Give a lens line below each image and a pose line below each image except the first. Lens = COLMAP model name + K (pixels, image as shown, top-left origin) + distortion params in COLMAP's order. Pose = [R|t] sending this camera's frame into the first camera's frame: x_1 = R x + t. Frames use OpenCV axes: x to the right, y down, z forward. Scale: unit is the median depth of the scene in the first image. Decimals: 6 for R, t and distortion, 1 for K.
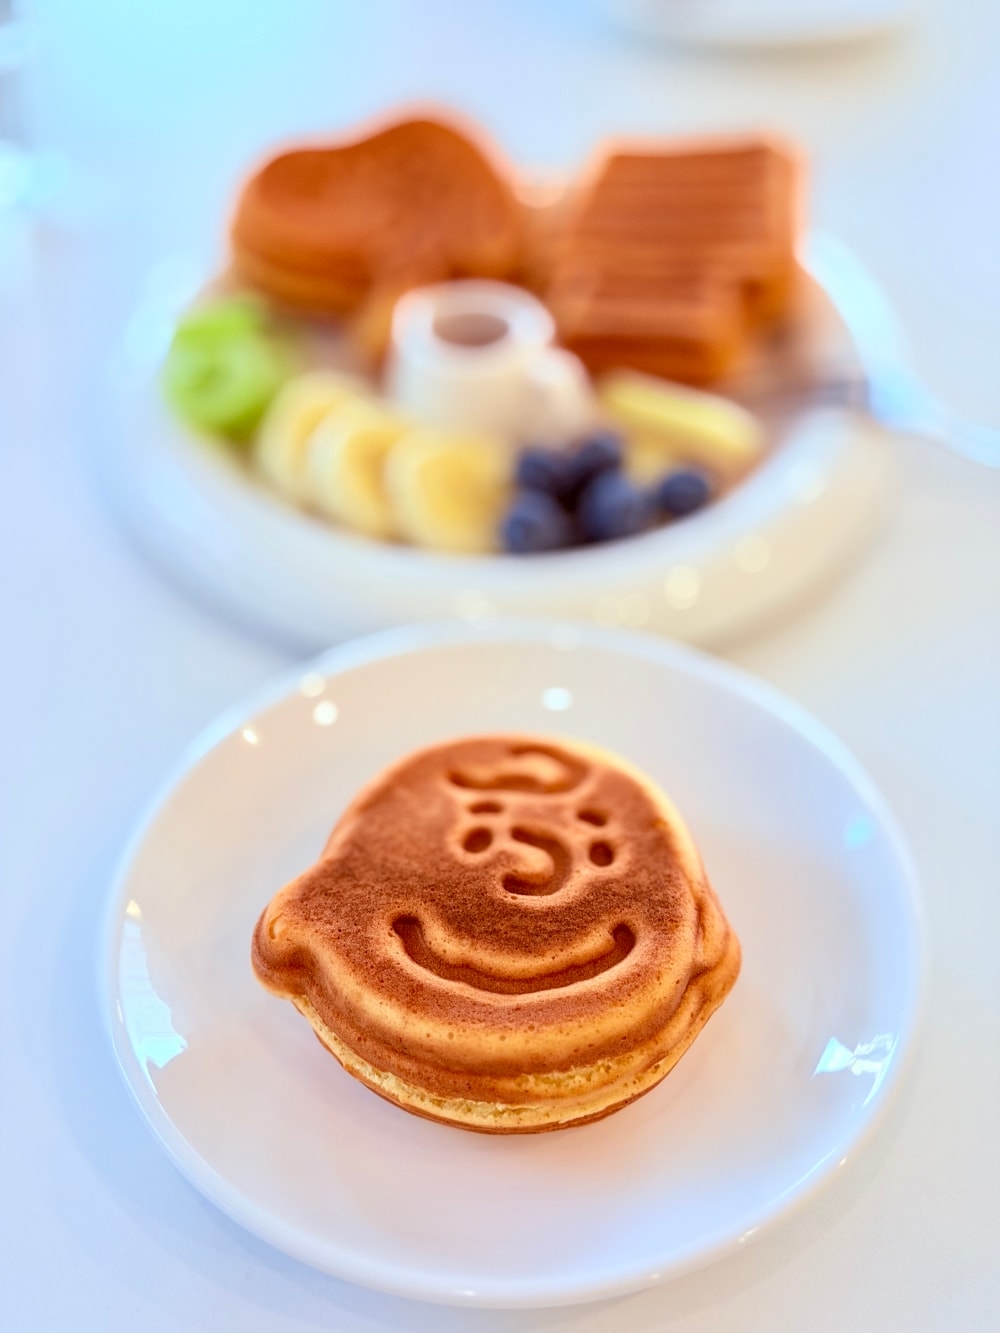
lens RADIAL K [[1850.3, 0, 504.2], [0, 1850.3, 668.3], [0, 0, 1]] dist [0.065428, 0.000000]
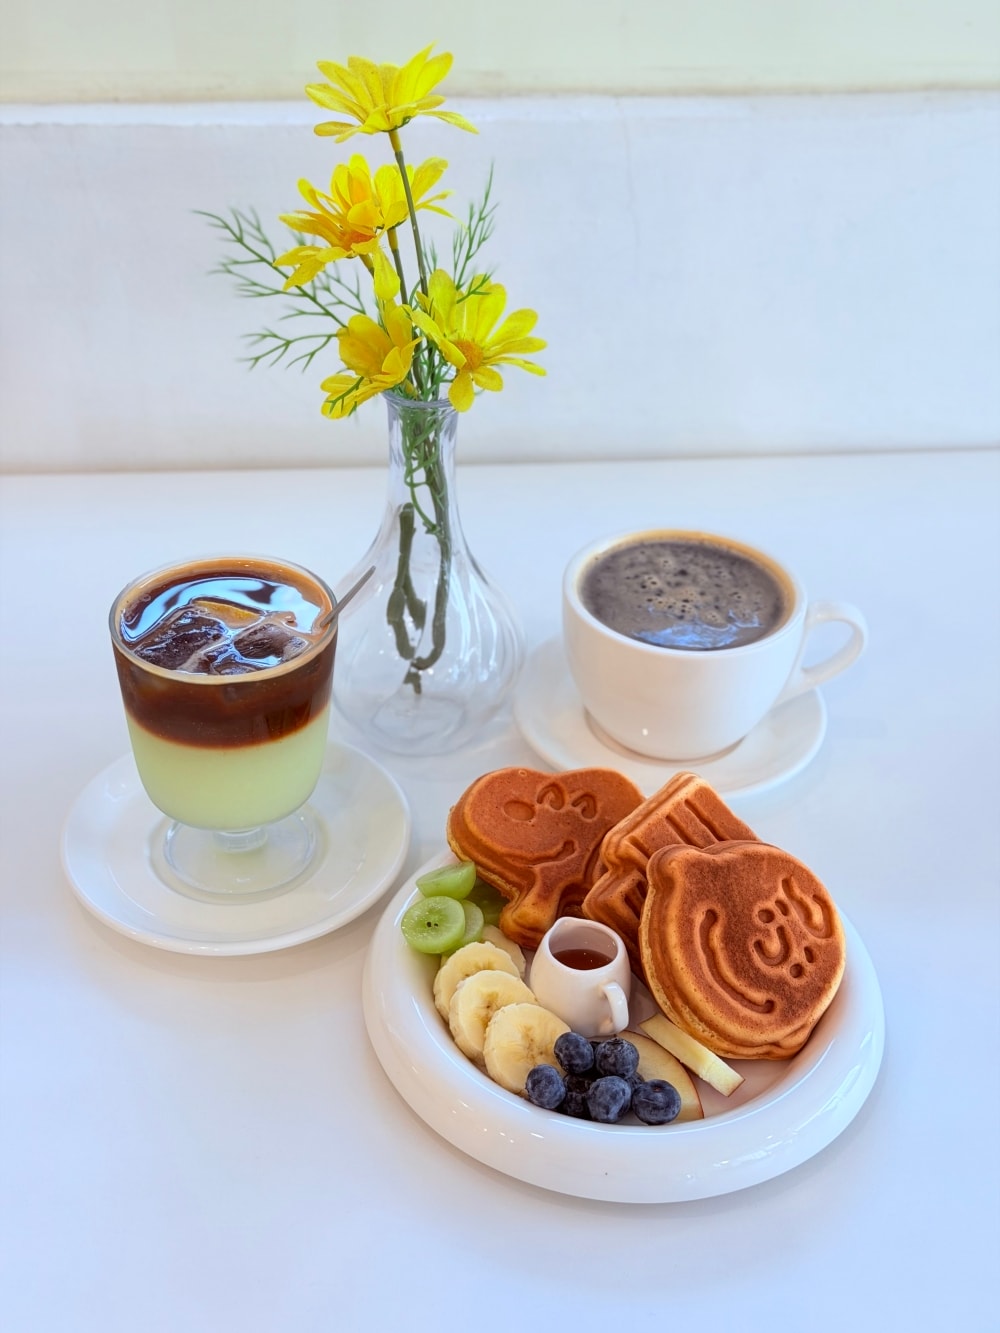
lens RADIAL K [[1850.3, 0, 499.3], [0, 1850.3, 675.1], [0, 0, 1]] dist [0.065428, 0.000000]
pose [[0.575987, 0.814093, -0.074099, -0.253135], [-0.774550, 0.572489, 0.268940, -0.387030], [0.261363, -0.097512, 0.960302, -1.023504]]
